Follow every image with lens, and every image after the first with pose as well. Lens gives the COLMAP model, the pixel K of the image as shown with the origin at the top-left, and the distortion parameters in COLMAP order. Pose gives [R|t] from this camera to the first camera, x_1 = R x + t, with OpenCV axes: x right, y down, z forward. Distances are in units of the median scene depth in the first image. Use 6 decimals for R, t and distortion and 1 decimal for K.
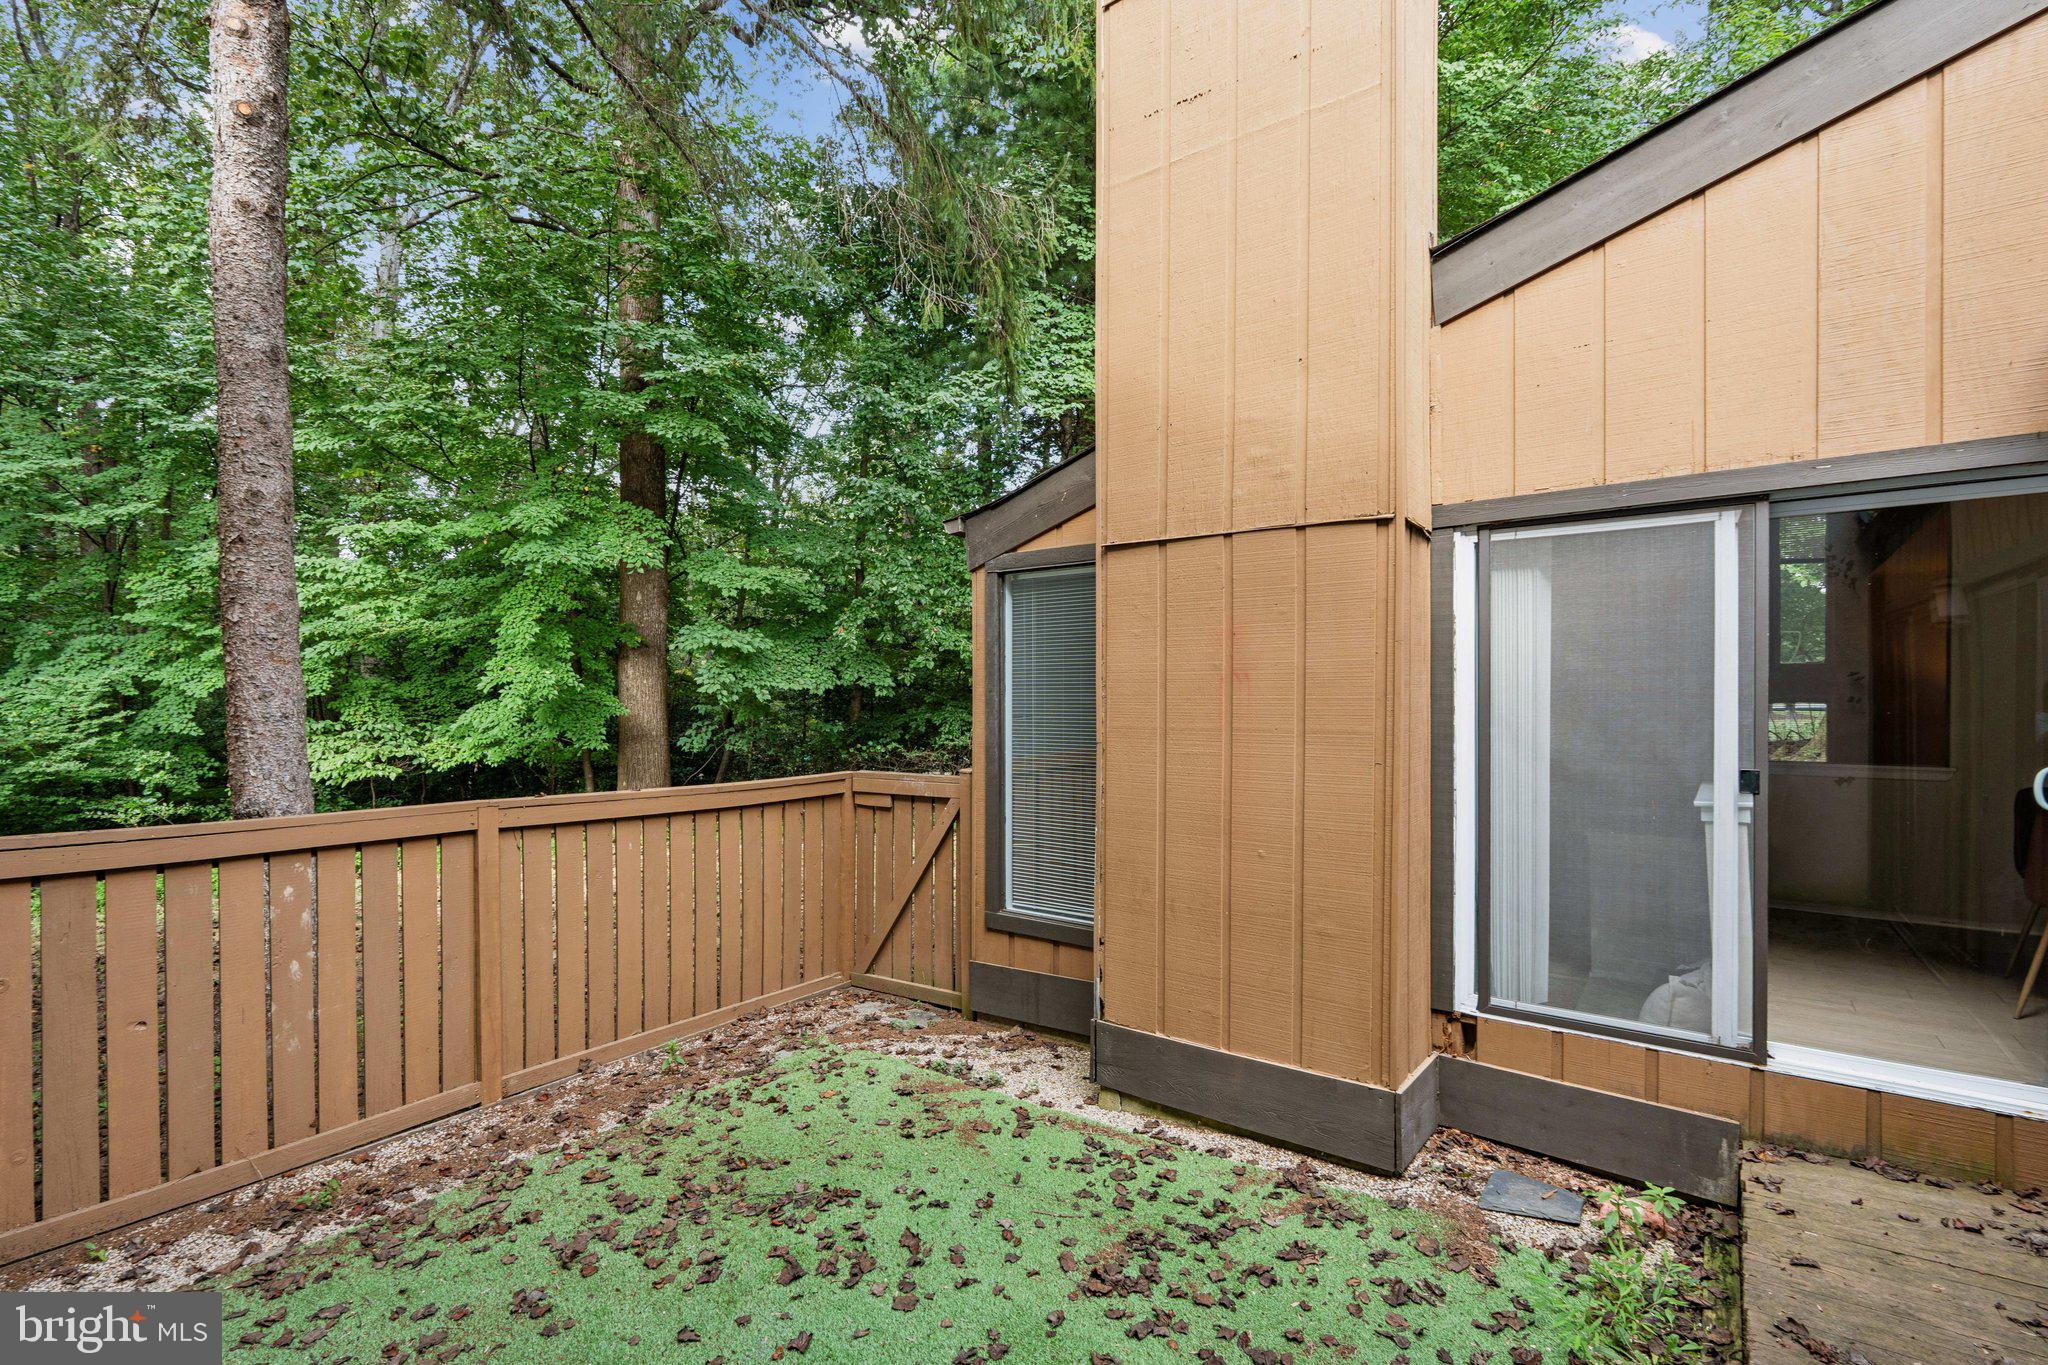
lens RADIAL K [[915.9, 0, 1011.1], [0, 915.9, 704.4], [0, 0, 1]] dist [-0.006209, 0.001290]
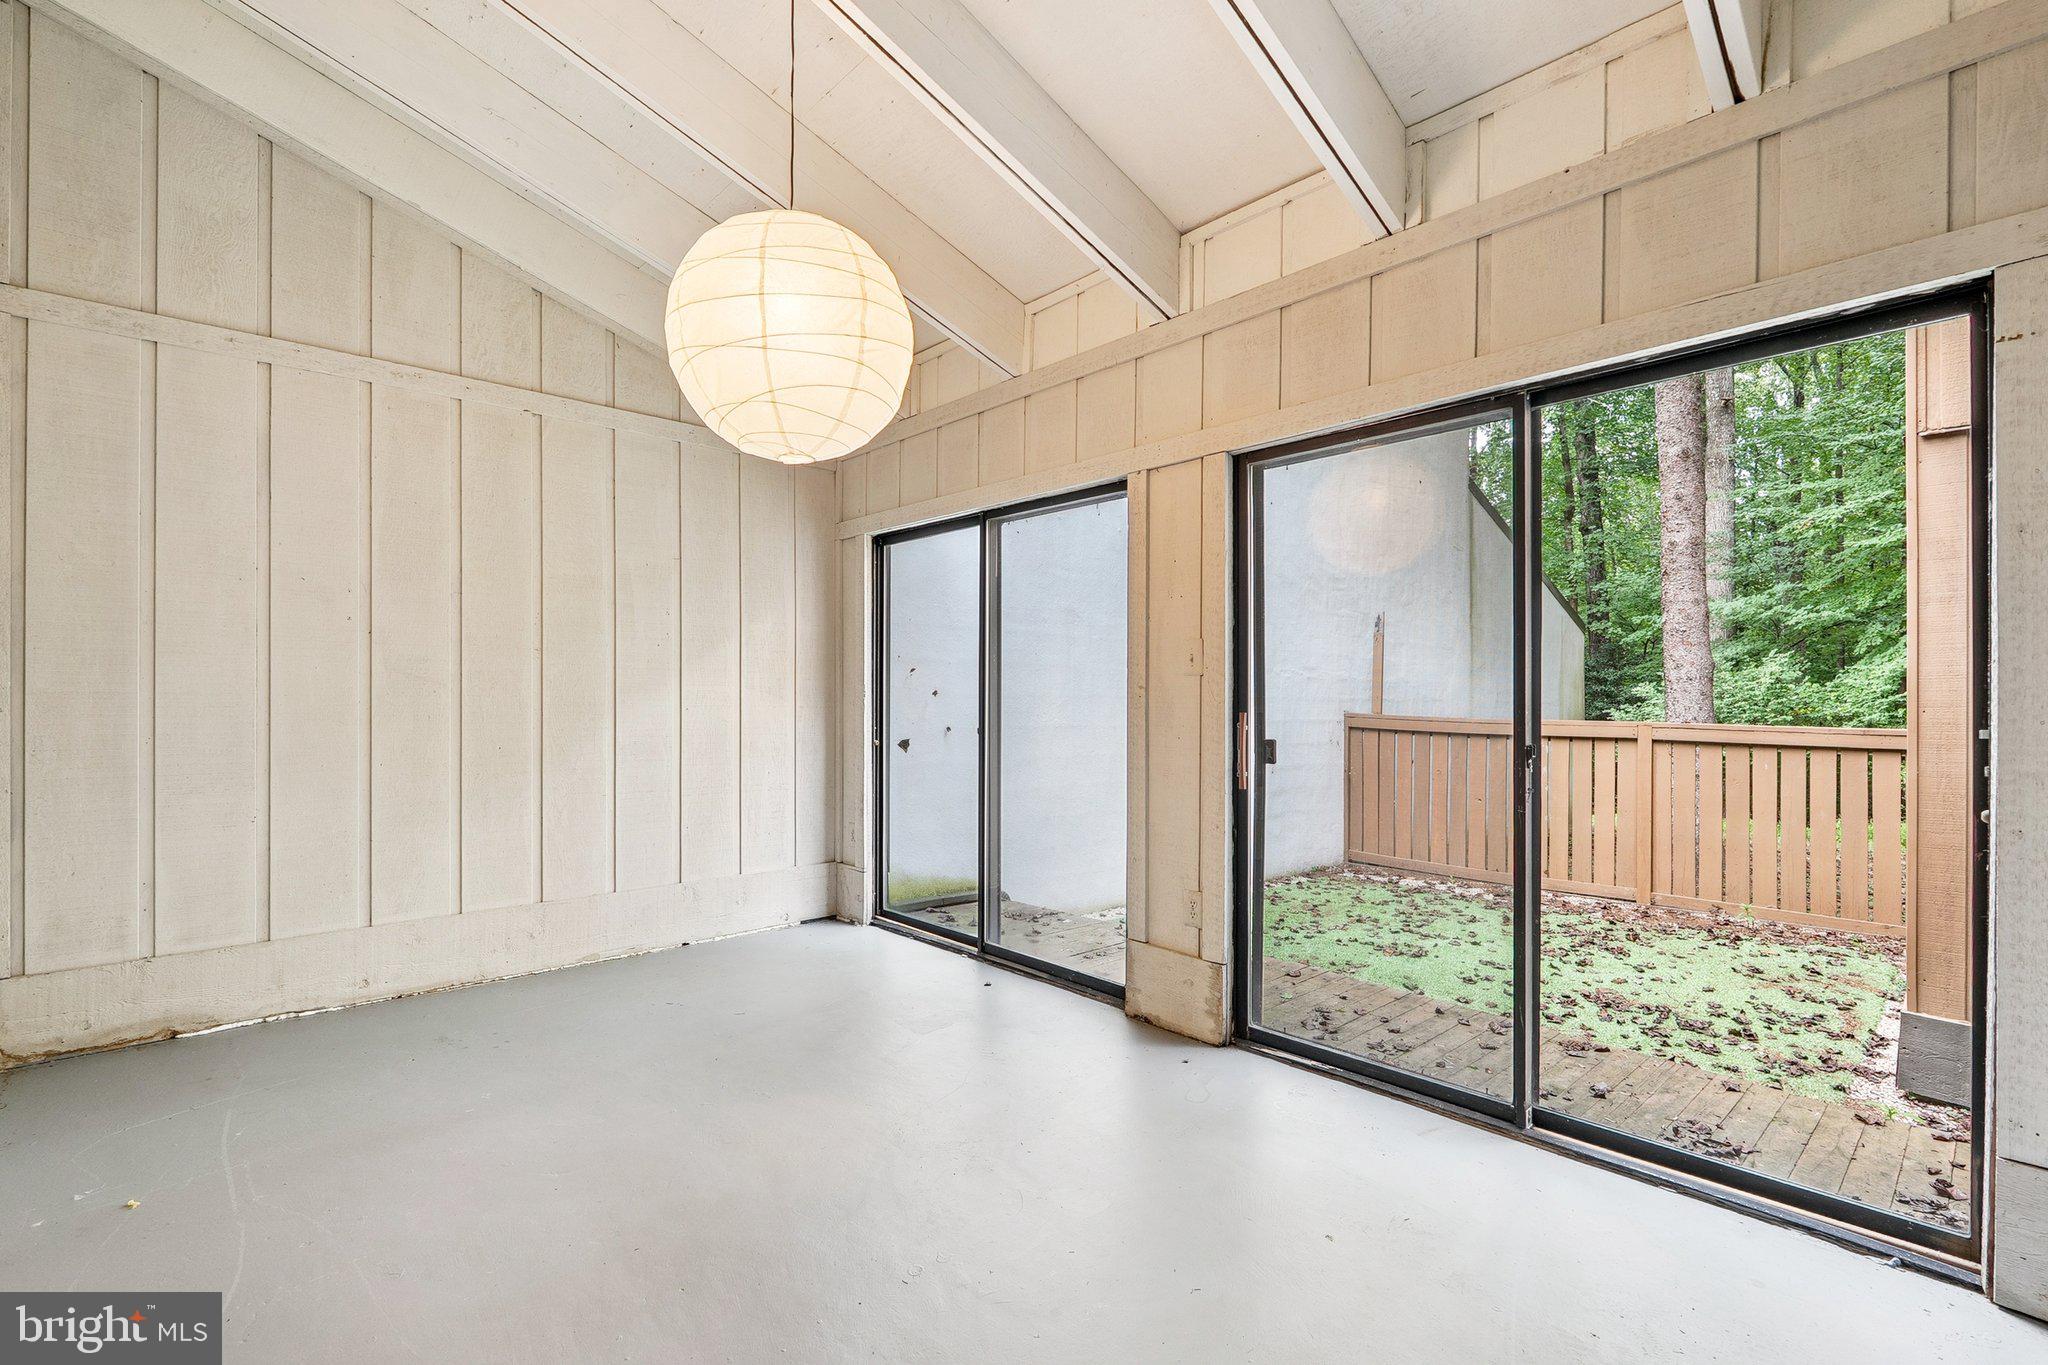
lens RADIAL K [[915.9, 0, 1019.7], [0, 915.9, 693.8], [0, 0, 1]] dist [-0.006209, 0.001290]
pose [[-0.182002, -0.006717, -0.983275, 0.449010], [-0.006602, 0.999962, -0.005609, 0.025390], [0.983276, 0.005471, -0.182039, 0.065813]]
